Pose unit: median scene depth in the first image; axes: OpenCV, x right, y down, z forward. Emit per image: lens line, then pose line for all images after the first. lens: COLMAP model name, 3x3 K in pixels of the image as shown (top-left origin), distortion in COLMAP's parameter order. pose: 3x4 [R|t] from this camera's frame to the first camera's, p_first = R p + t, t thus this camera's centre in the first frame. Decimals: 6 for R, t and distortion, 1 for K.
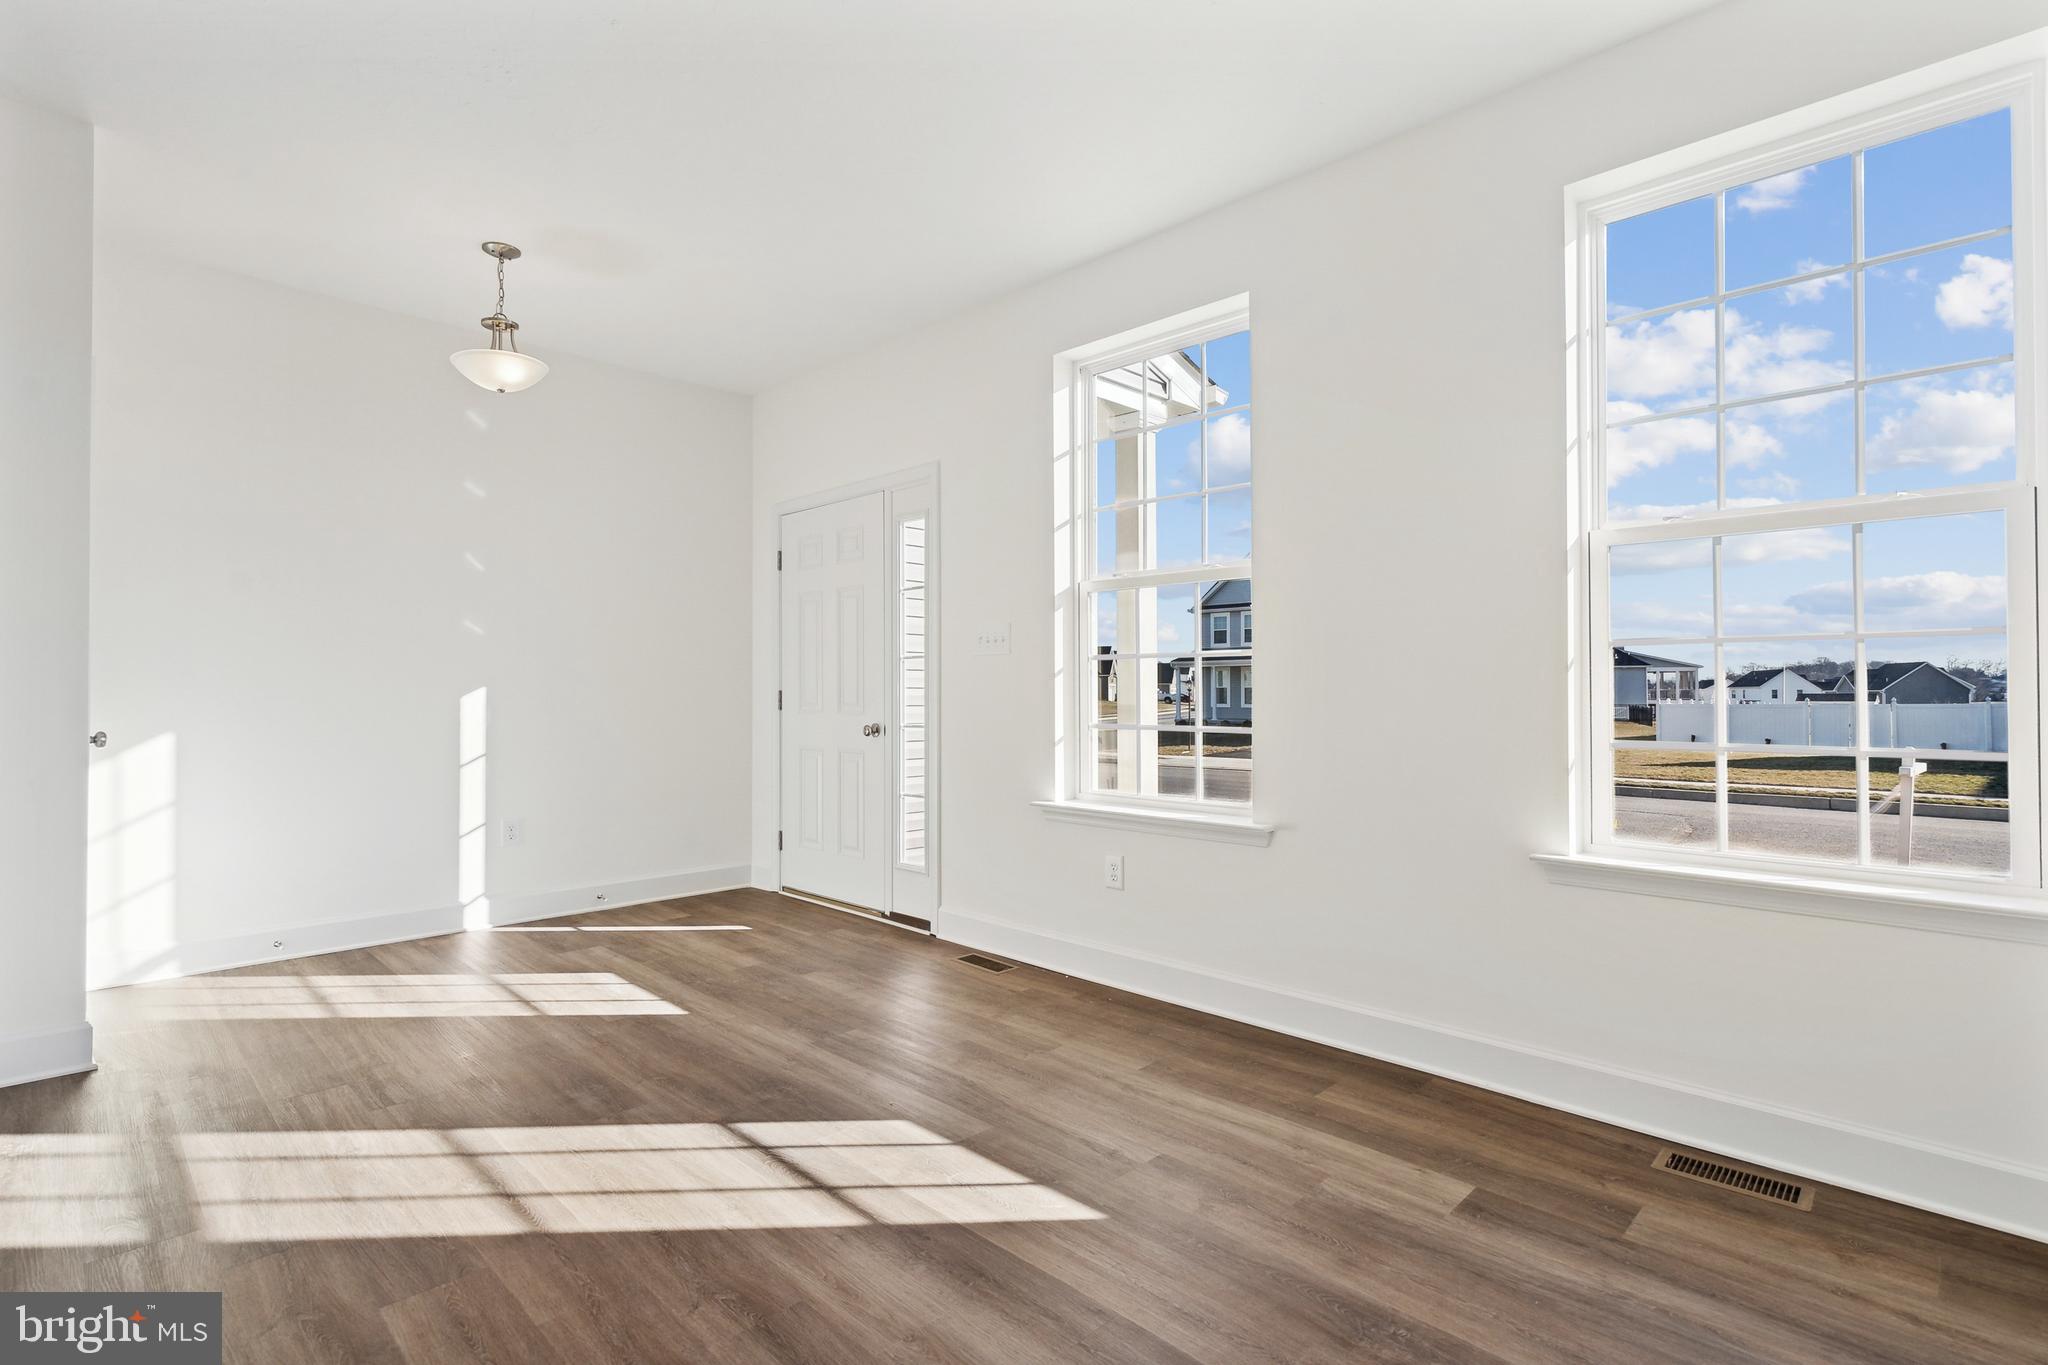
lens RADIAL K [[976.7, 0, 1024.0], [0, 976.7, 682.5], [0, 0, 1]] dist [-0.001039, -0.000132]
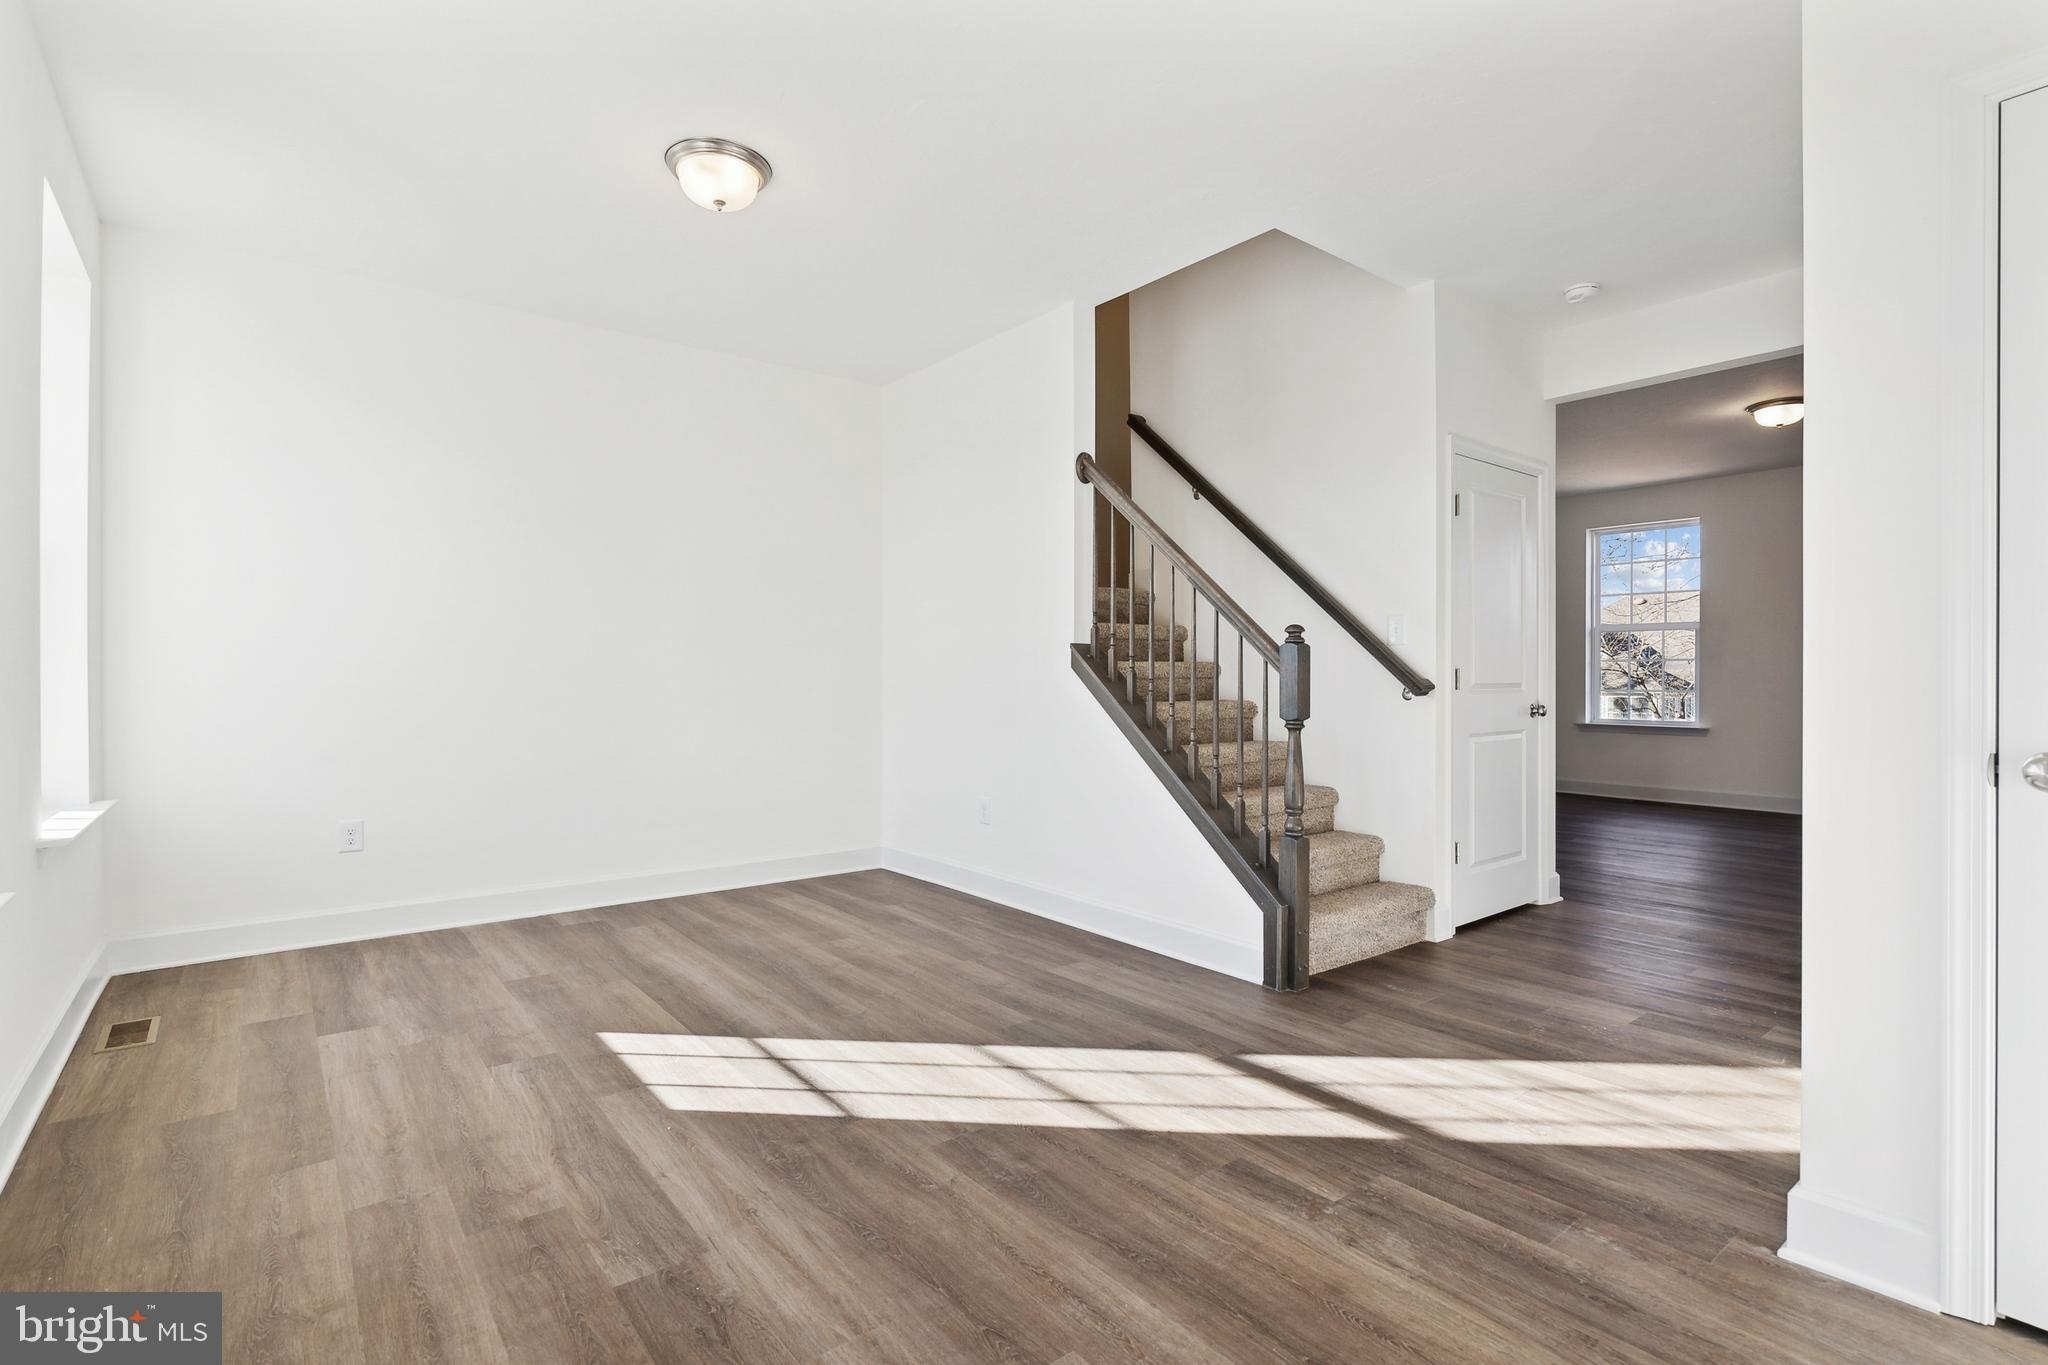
lens RADIAL K [[976.7, 0, 1024.0], [0, 976.7, 682.5], [0, 0, 1]] dist [-0.001039, -0.000132]
pose [[-0.992264, -0.002280, 0.124128, -0.658472], [-0.002885, 0.999985, -0.004696, 0.020260], [-0.124115, -0.005018, -0.992255, 2.129298]]
